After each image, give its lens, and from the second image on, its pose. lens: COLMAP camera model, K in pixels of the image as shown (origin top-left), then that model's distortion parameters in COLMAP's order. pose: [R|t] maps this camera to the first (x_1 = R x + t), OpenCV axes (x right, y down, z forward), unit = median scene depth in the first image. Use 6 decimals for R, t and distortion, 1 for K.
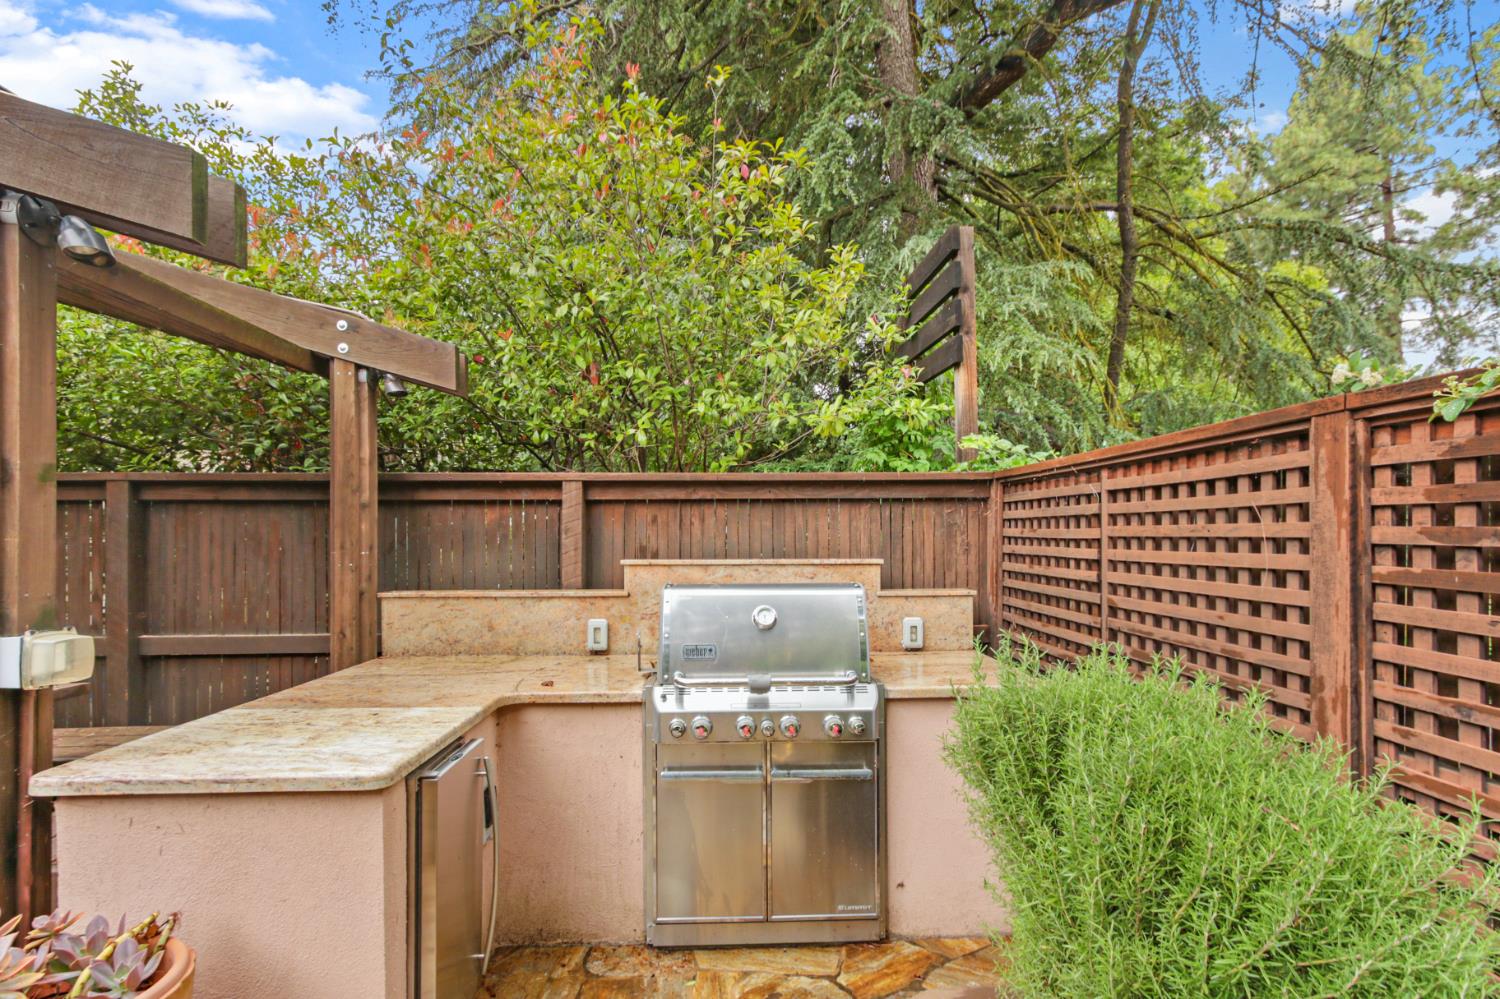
lens RADIAL K [[703.1, 0, 741.3], [0, 703.1, 525.7], [0, 0, 1]] dist [-0.003837, 0.004302]
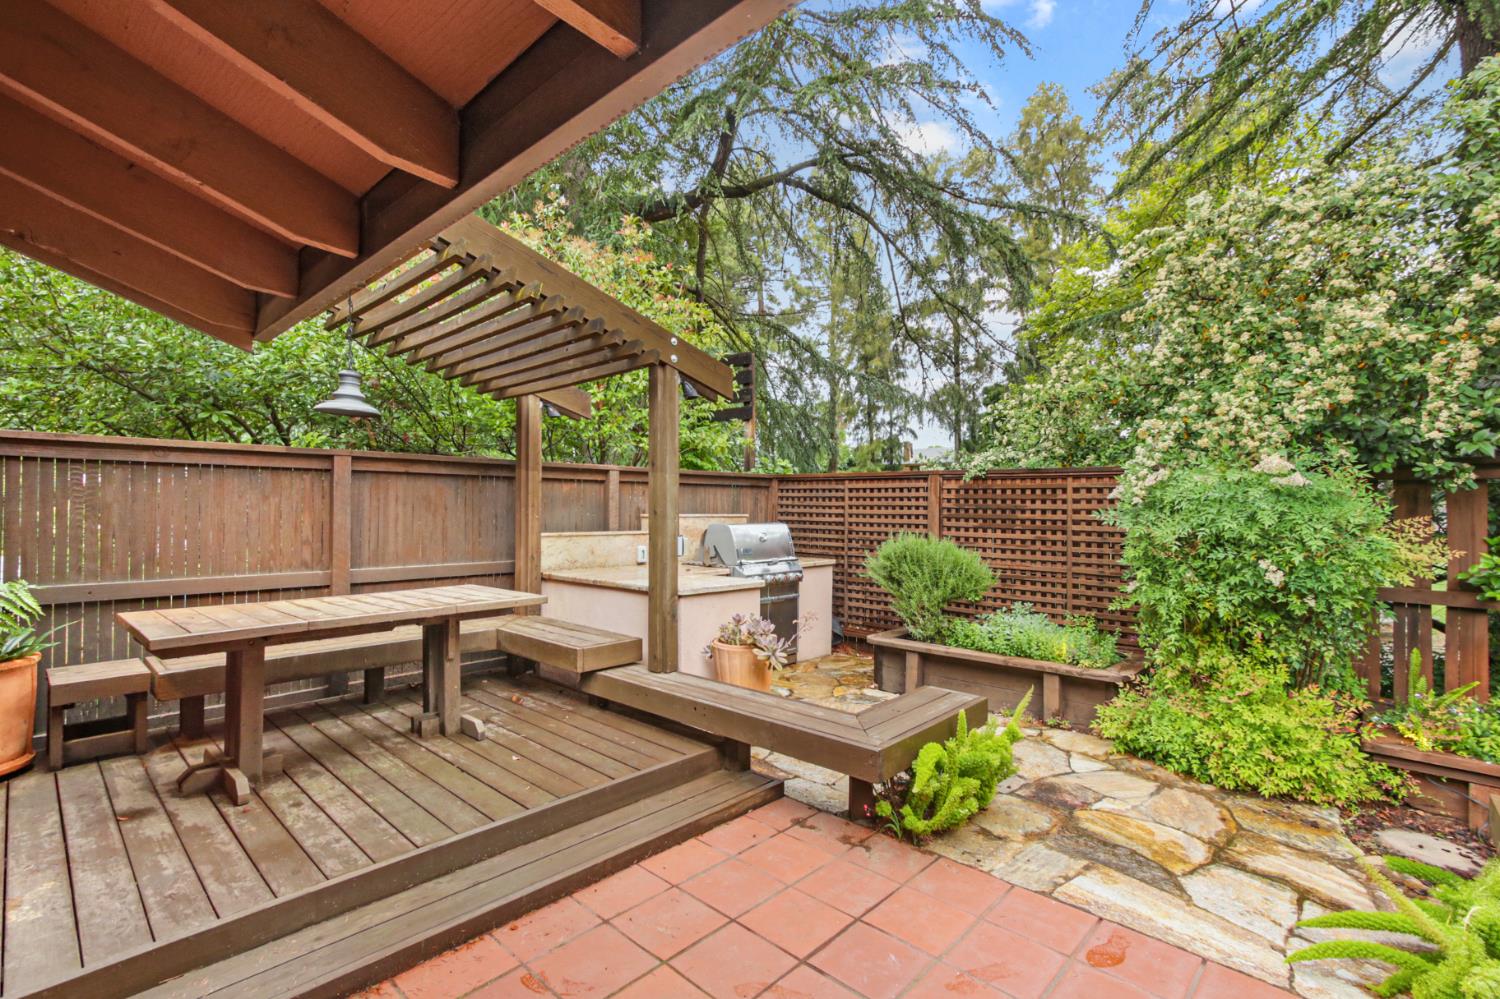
lens RADIAL K [[703.1, 0, 753.2], [0, 703.1, 499.9], [0, 0, 1]] dist [-0.003837, 0.004302]
pose [[0.708768, 0.018003, 0.705212, -1.720125], [-0.022802, 0.999737, -0.002604, 0.011119], [-0.705073, -0.014235, 0.708992, -0.700690]]
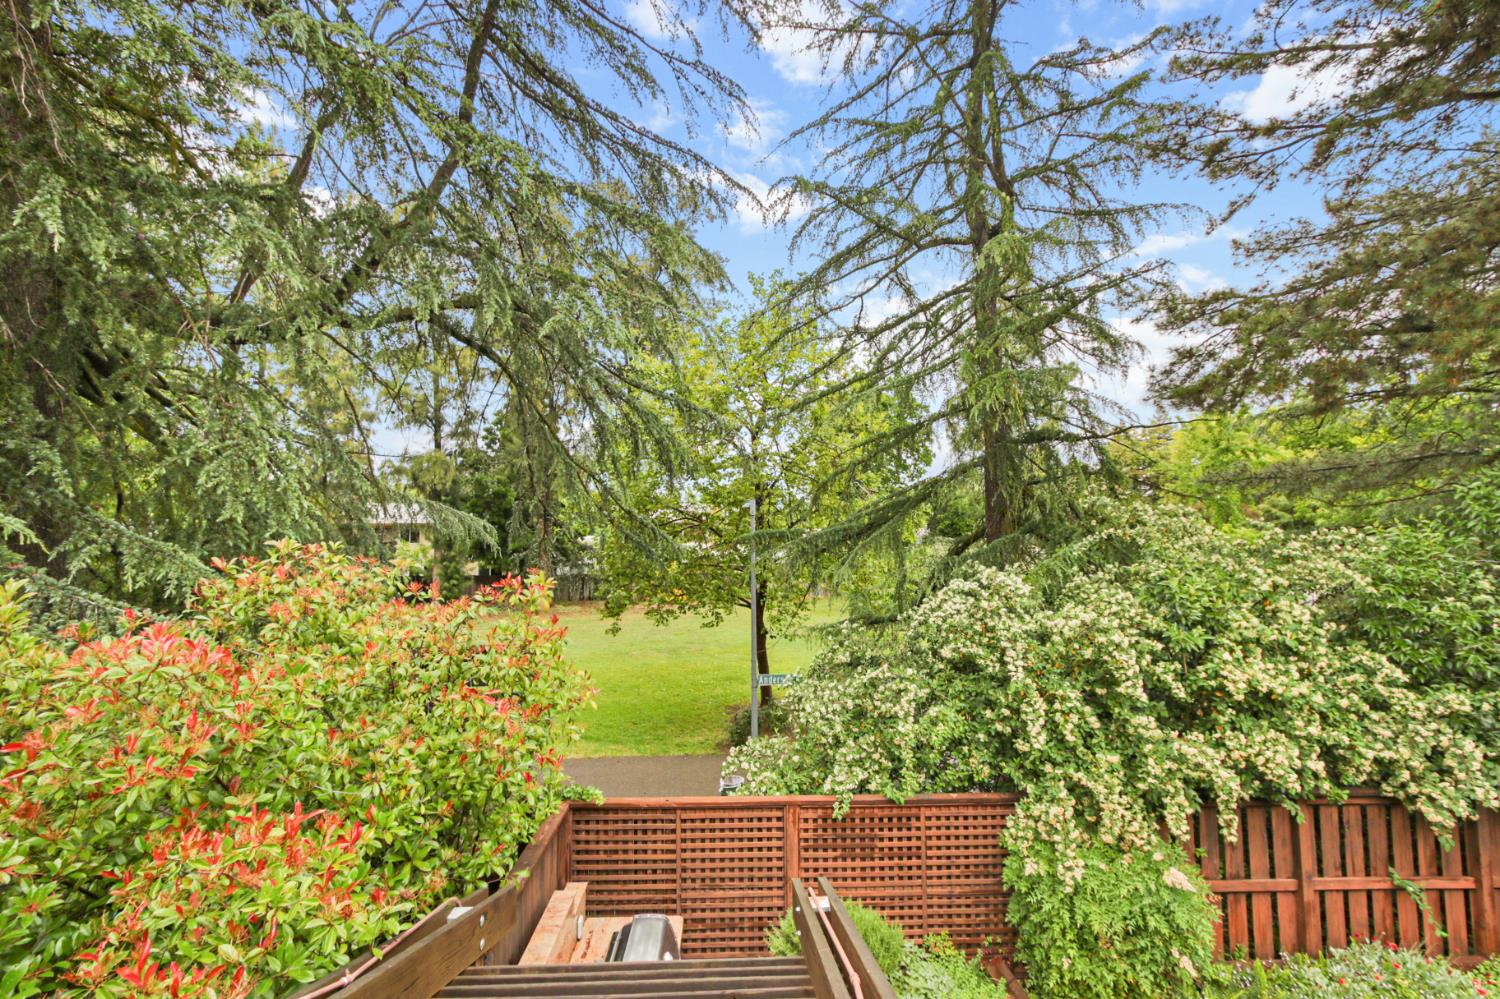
lens RADIAL K [[703.1, 0, 752.6], [0, 703.1, 502.2], [0, 0, 1]] dist [-0.003837, 0.004302]
pose [[-0.019446, 0.039930, 0.999013, -1.947045], [-0.020417, 0.998978, -0.040326, -1.055671], [-0.999602, -0.021181, -0.018611, 0.849611]]
